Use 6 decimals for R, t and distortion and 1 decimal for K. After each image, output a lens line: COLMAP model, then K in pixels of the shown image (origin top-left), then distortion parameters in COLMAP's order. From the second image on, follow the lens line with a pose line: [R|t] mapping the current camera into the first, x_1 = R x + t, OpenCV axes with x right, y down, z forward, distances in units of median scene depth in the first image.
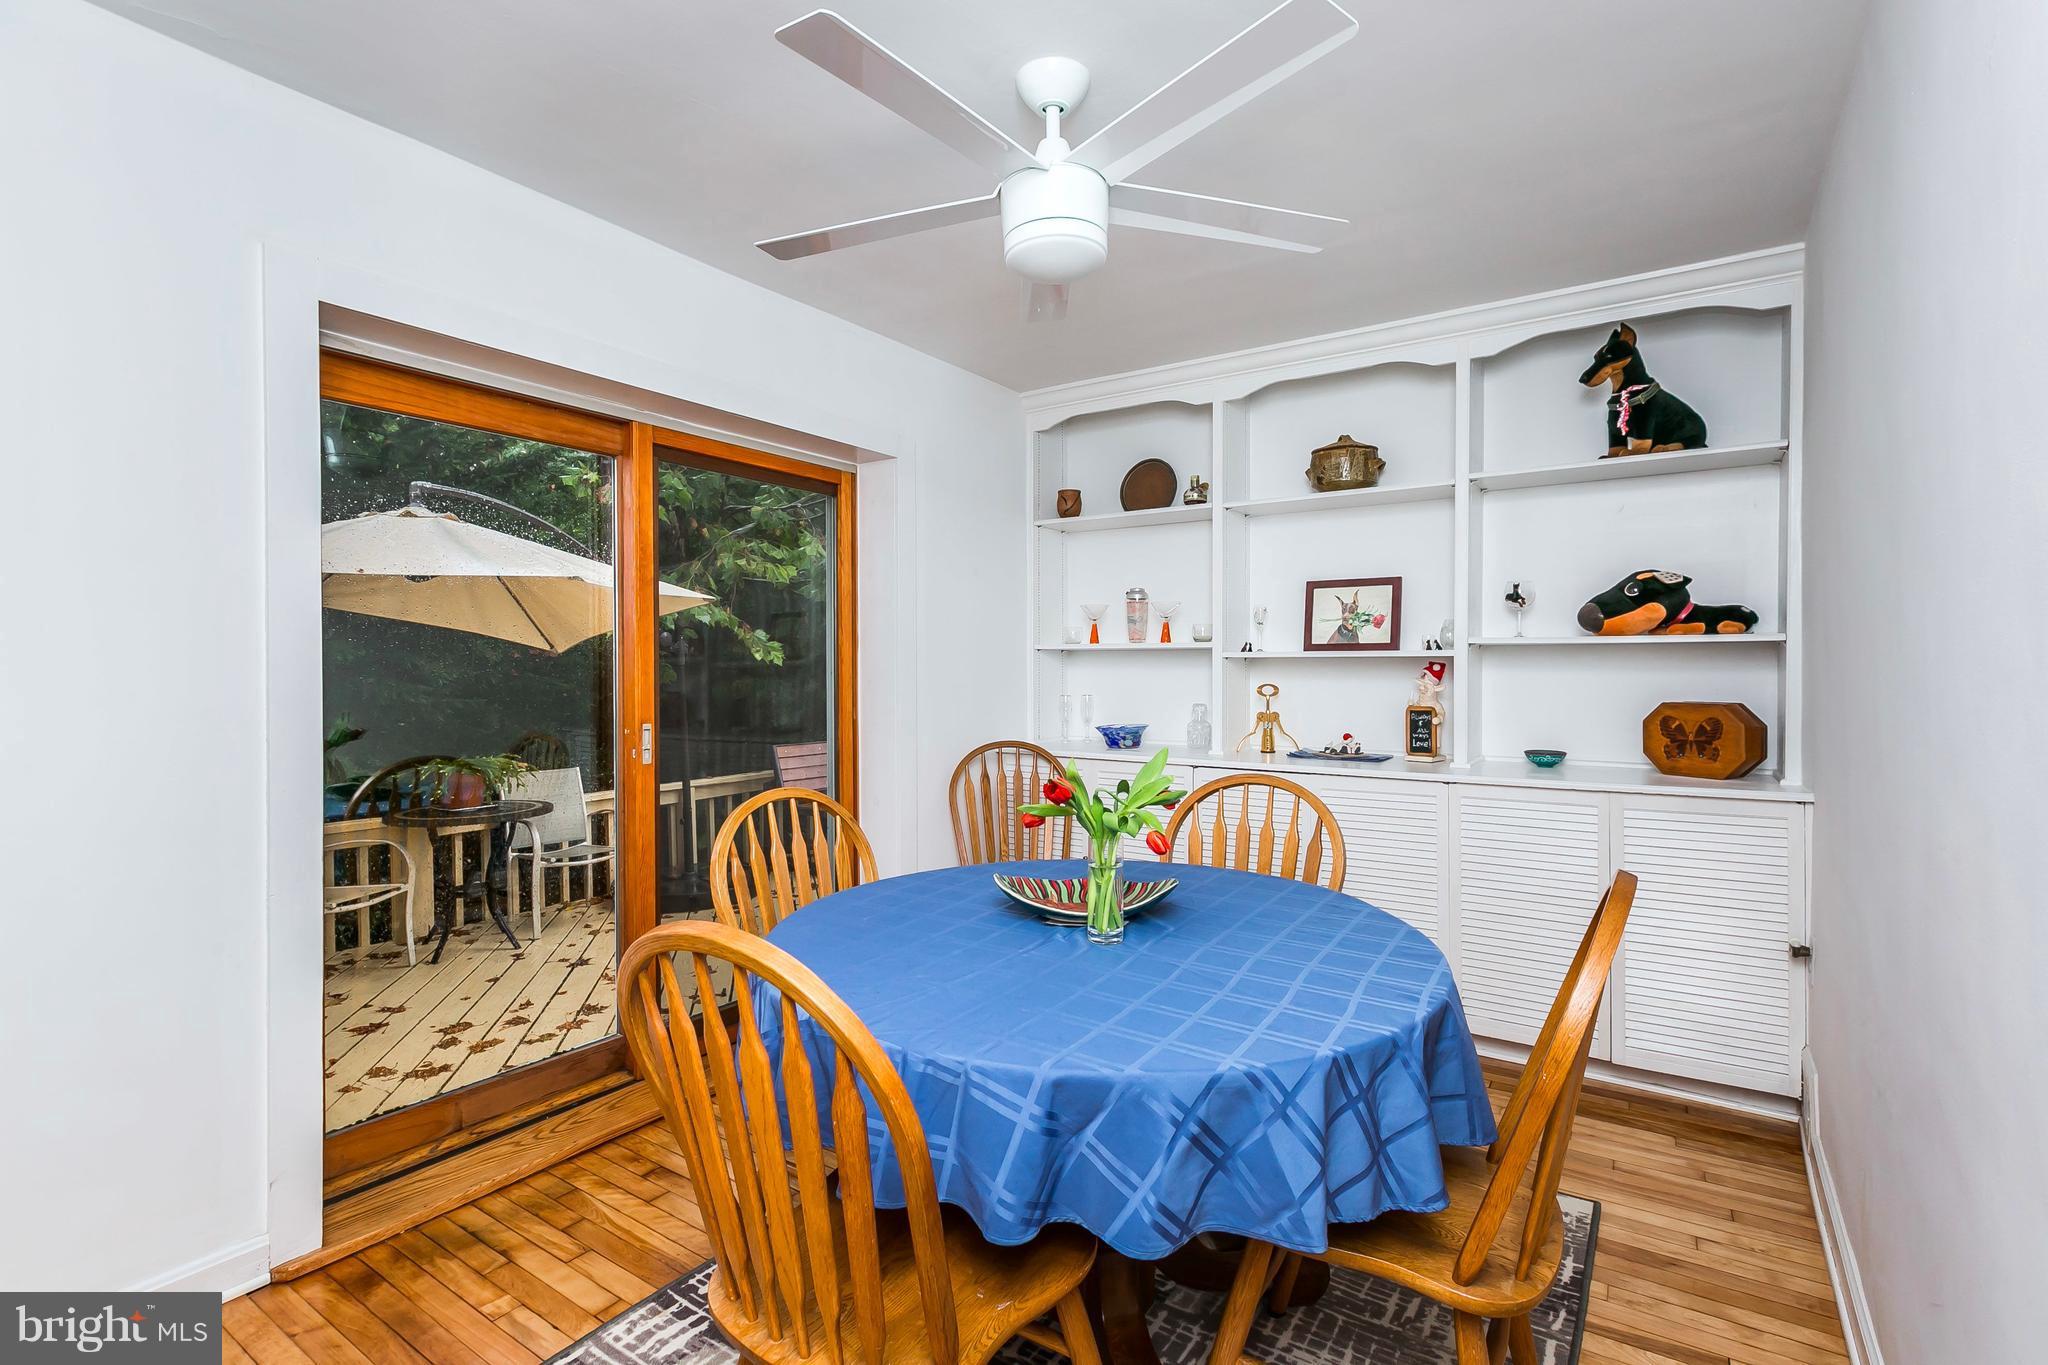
lens RADIAL K [[943.2, 0, 1014.2], [0, 943.2, 684.2], [0, 0, 1]] dist [0.002173, -0.000545]
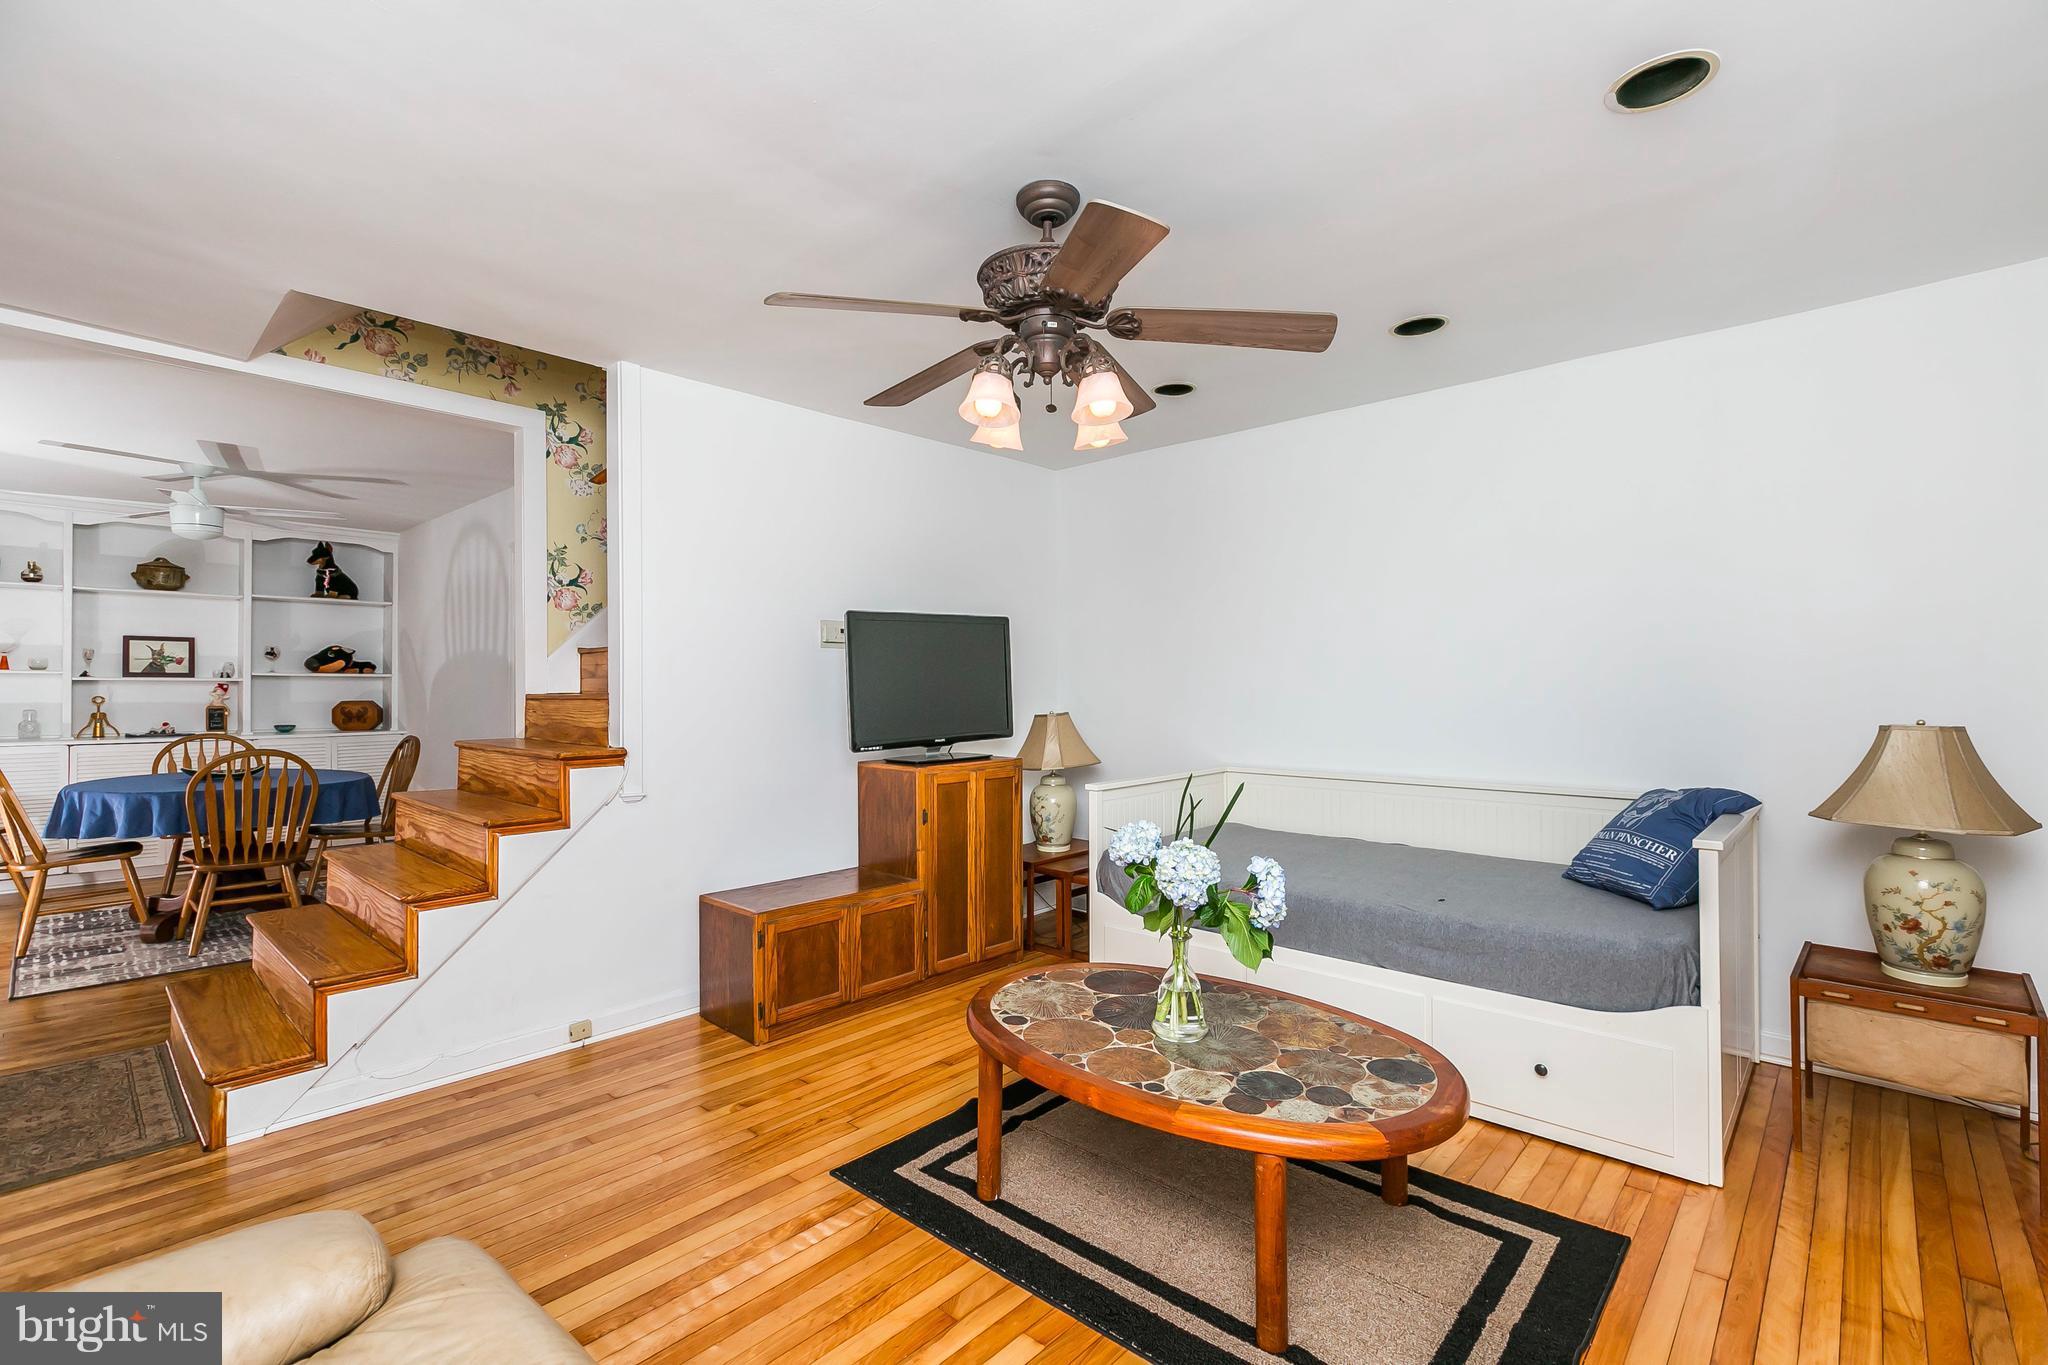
lens RADIAL K [[914.8, 0, 1023.5], [0, 914.8, 678.4], [0, 0, 1]] dist [-0.000363, -0.001064]
pose [[0.124919, 0.020423, 0.991957, -1.196205], [0.026164, 0.999373, -0.023871, 0.053085], [-0.991822, 0.028935, 0.124306, -0.863310]]
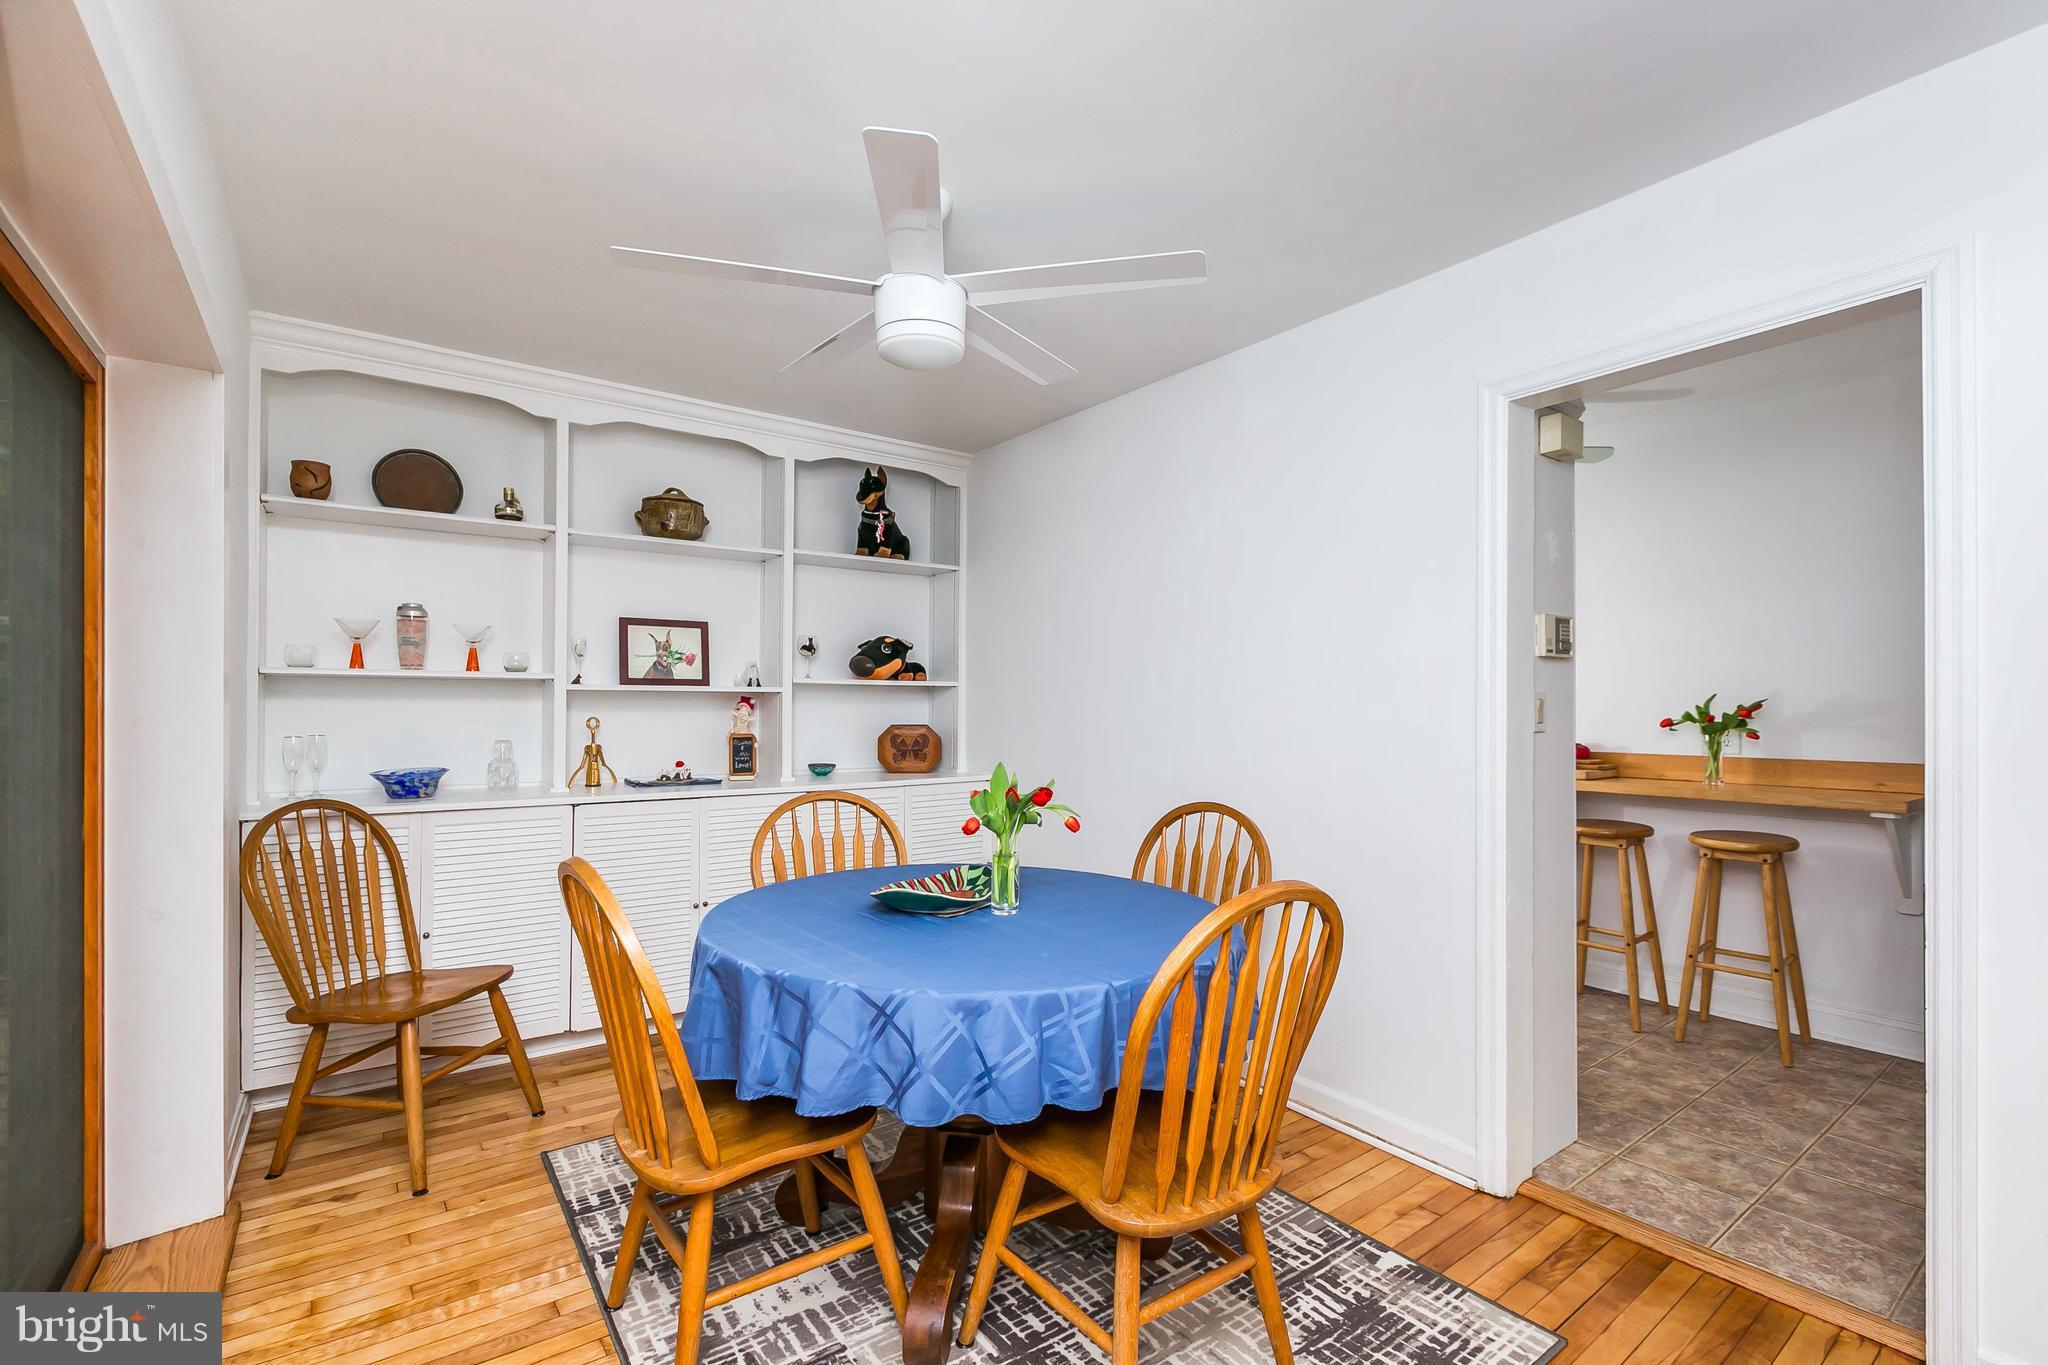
lens RADIAL K [[914.8, 0, 1006.0], [0, 914.8, 690.9], [0, 0, 1]] dist [-0.000363, -0.001064]
pose [[0.336706, 0.021548, 0.941363, -0.523000], [0.019835, 0.999354, -0.029970, 0.010341], [-0.941401, 0.028763, 0.336061, 0.290726]]
